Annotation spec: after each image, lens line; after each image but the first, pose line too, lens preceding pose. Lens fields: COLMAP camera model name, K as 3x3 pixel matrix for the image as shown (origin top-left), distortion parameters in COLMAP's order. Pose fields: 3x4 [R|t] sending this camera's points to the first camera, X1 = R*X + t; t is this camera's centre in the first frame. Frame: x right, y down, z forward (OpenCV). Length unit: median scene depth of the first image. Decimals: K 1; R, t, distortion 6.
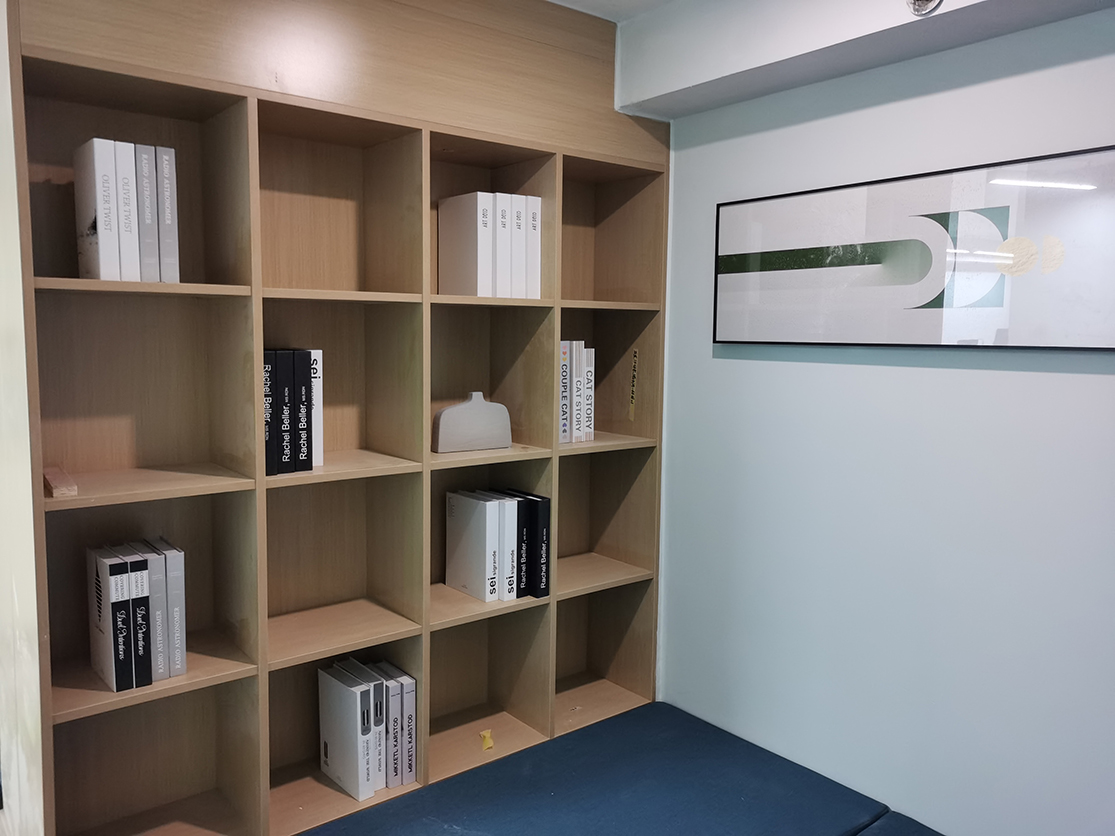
lens RADIAL K [[856.1, 0, 557.5], [0, 856.1, 418.0], [0, 0, 1]] dist [0.000815, 0.000646]
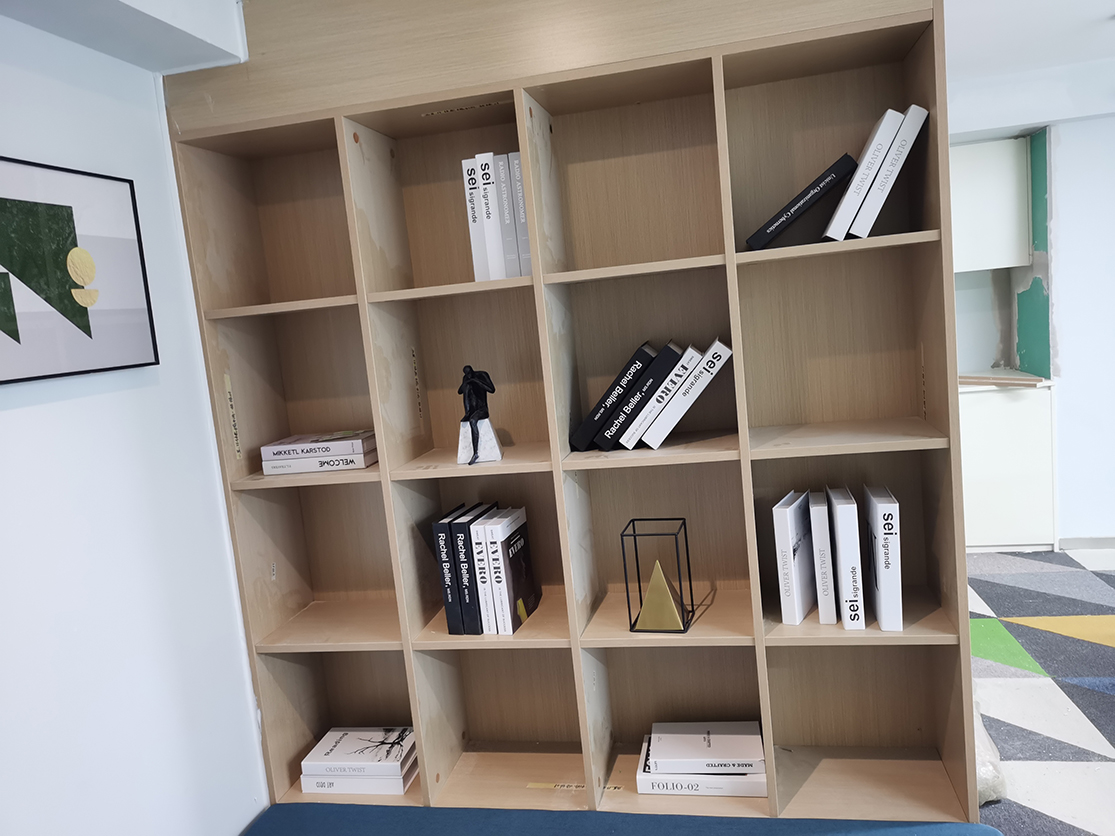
lens RADIAL K [[856.1, 0, 557.5], [0, 856.1, 418.0], [0, 0, 1]] dist [0.000815, 0.000646]
pose [[0.620766, 0.021320, -0.783706, 0.443203], [0.027401, 0.998429, 0.048866, -0.029514], [0.783517, -0.051808, 0.619207, 0.359768]]
